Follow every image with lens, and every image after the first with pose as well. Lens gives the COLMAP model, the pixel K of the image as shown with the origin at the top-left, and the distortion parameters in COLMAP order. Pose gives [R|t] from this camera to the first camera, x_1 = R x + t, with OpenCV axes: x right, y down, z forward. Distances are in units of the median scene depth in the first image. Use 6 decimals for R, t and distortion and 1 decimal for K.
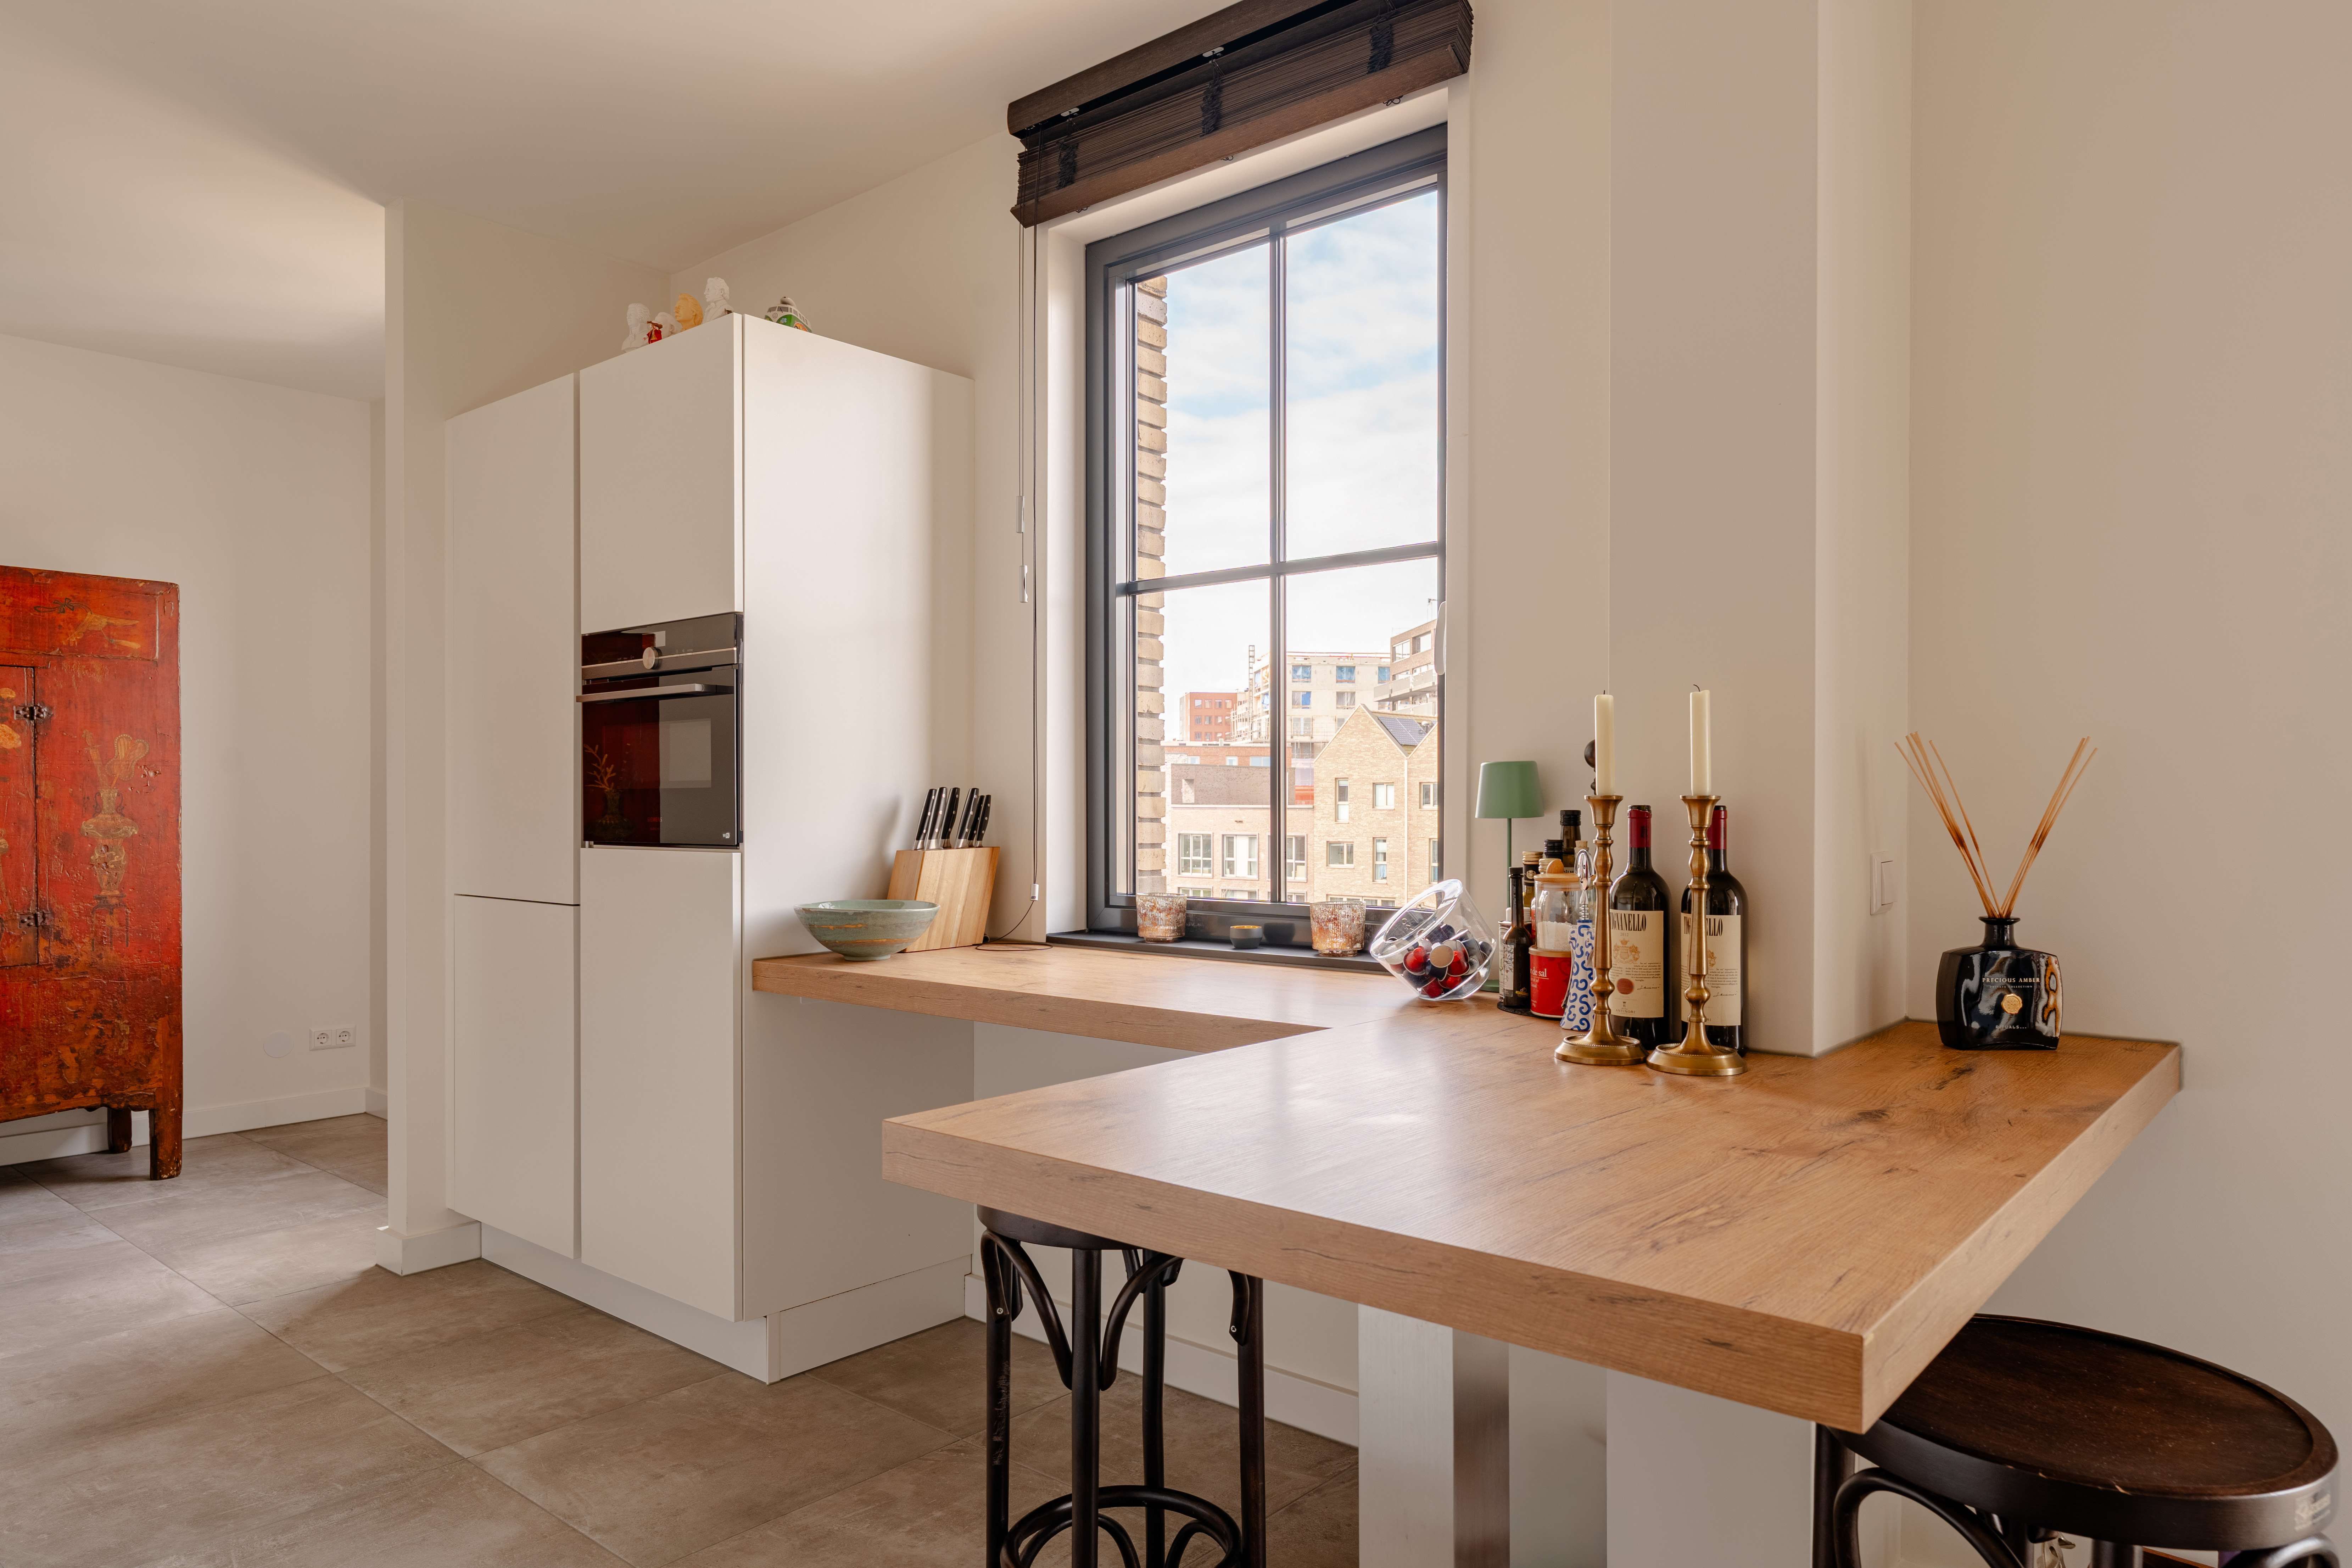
lens RADIAL K [[1481.7, 0, 1231.9], [0, 1481.7, 816.3], [0, 0, 1]] dist [-0.002632, 0.002421]
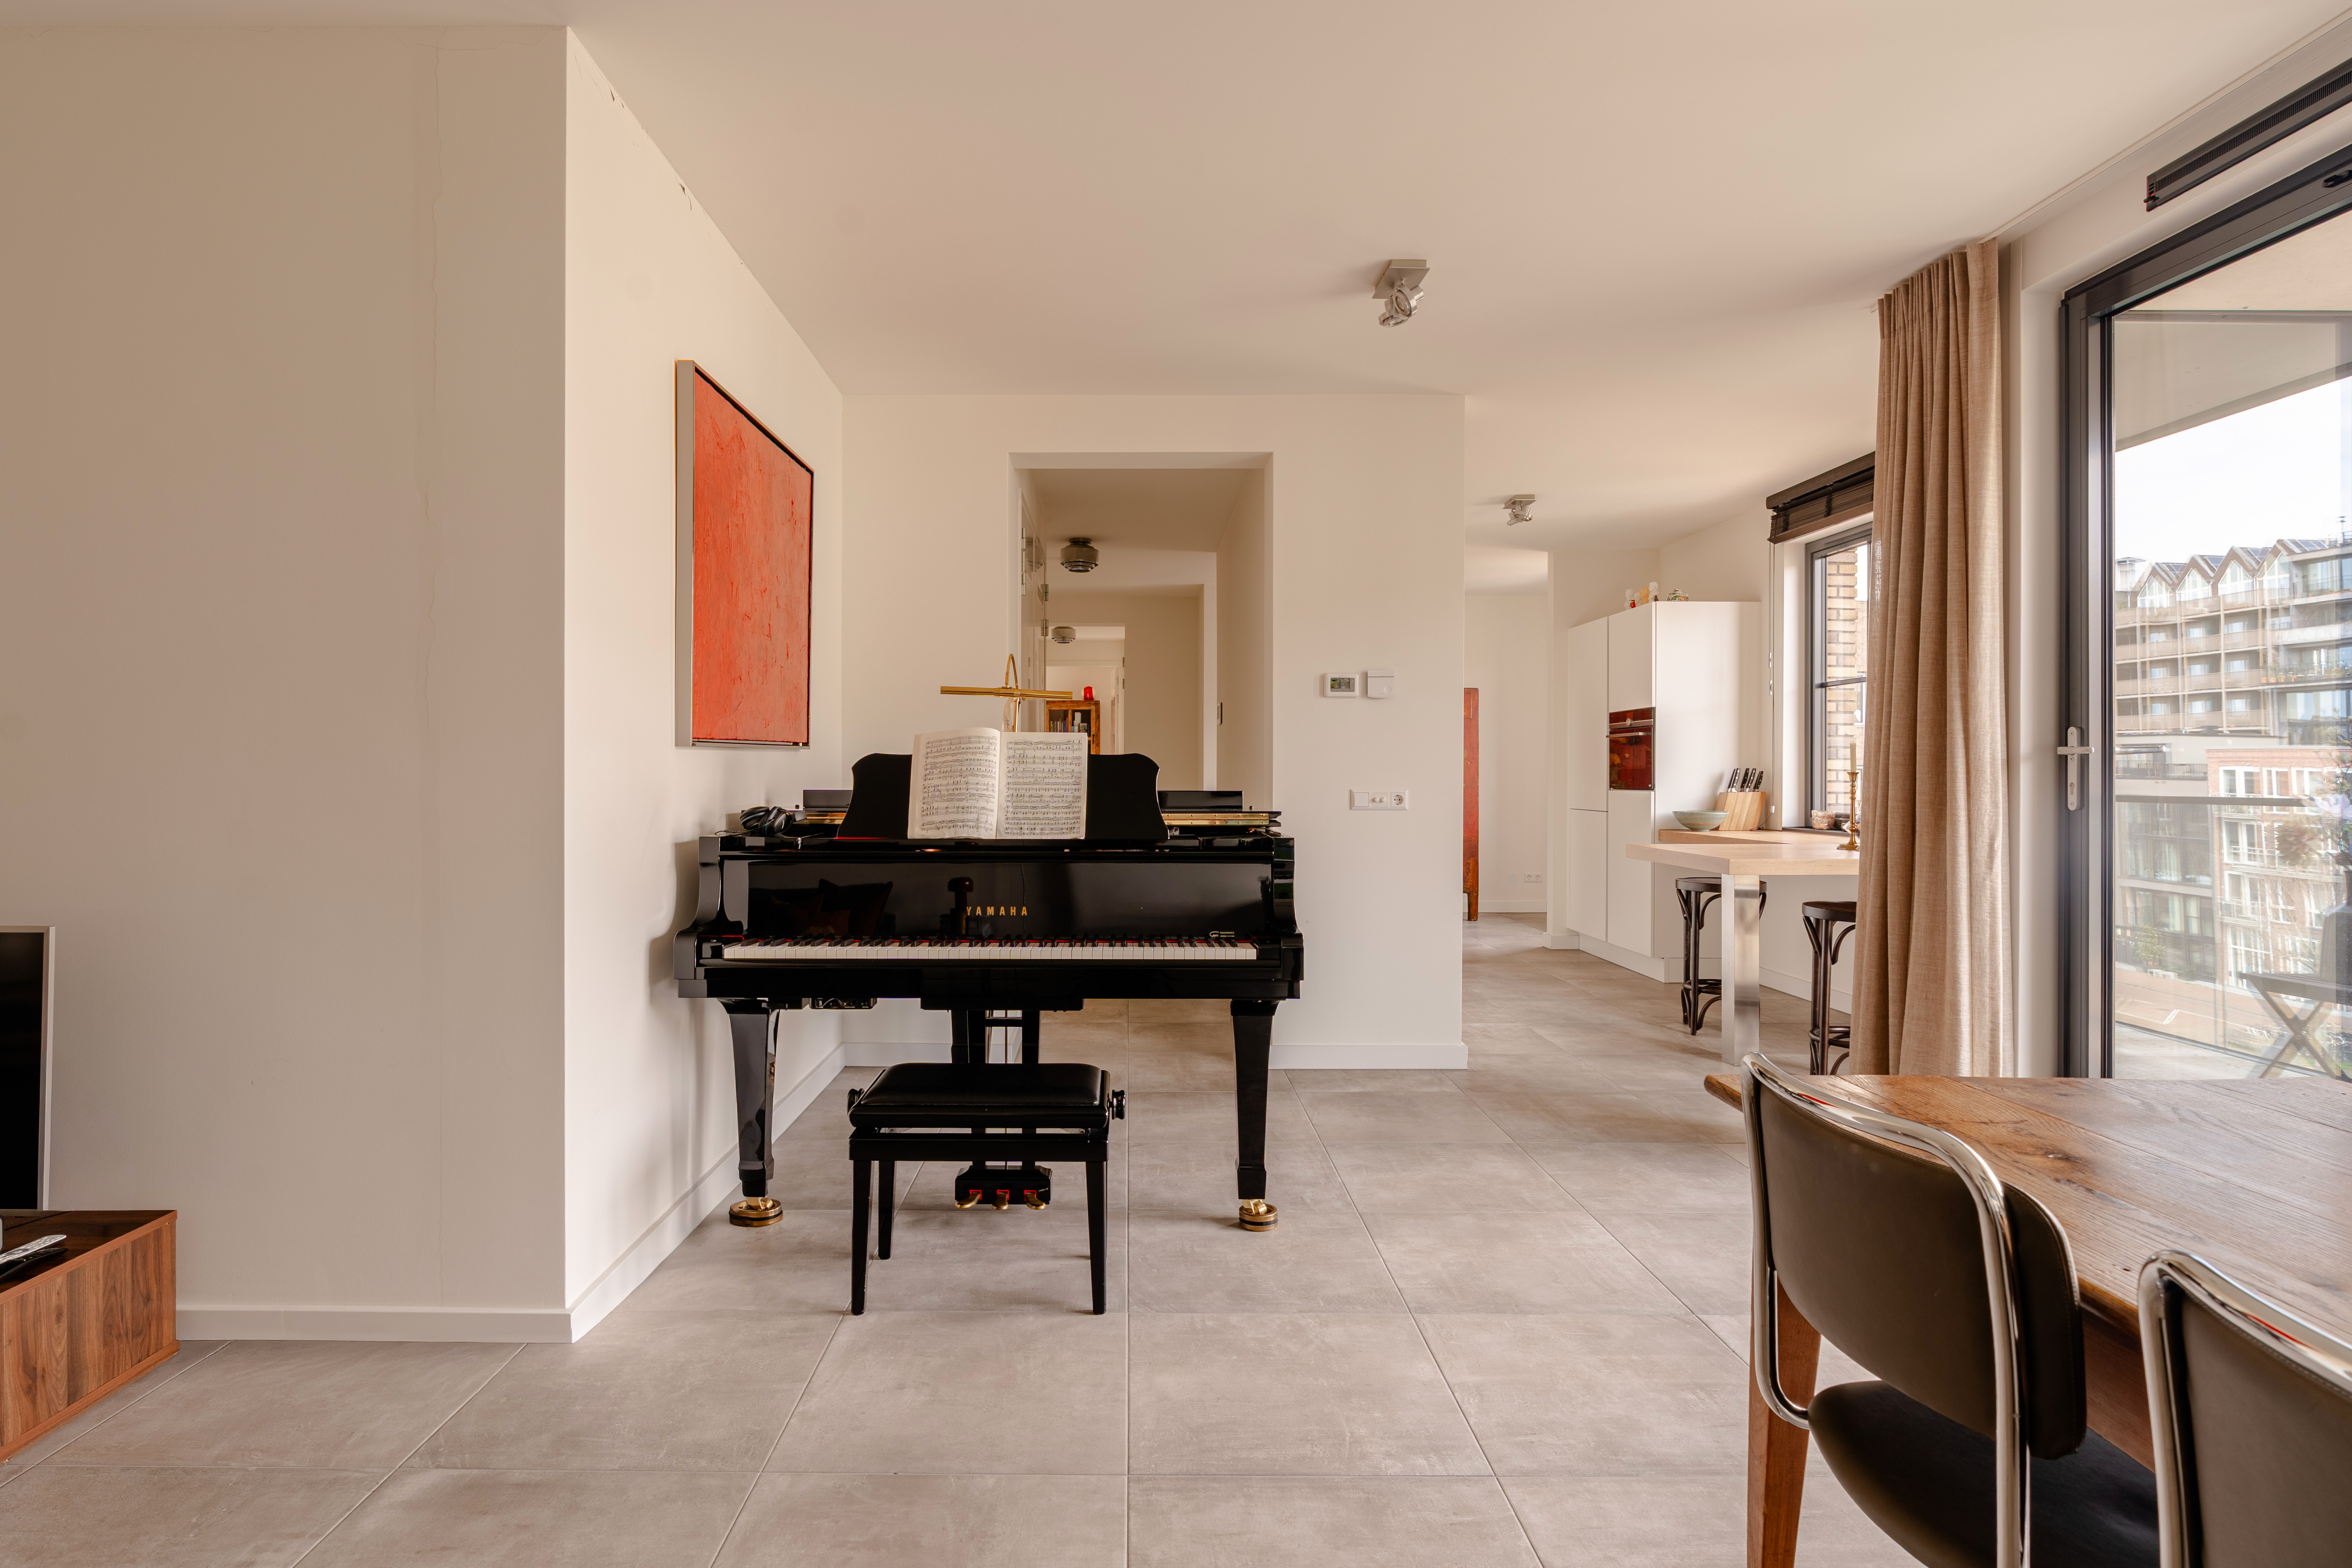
lens RADIAL K [[1221.4, 0, 1123.5], [0, 1221.4, 775.9], [0, 0, 1]] dist [-0.001665, 0.000013]
pose [[0.634196, 0.001253, -0.773171, 0.809850], [-0.008649, 0.999948, -0.005473, 0.016068], [0.773124, 0.010158, 0.634174, -1.234260]]
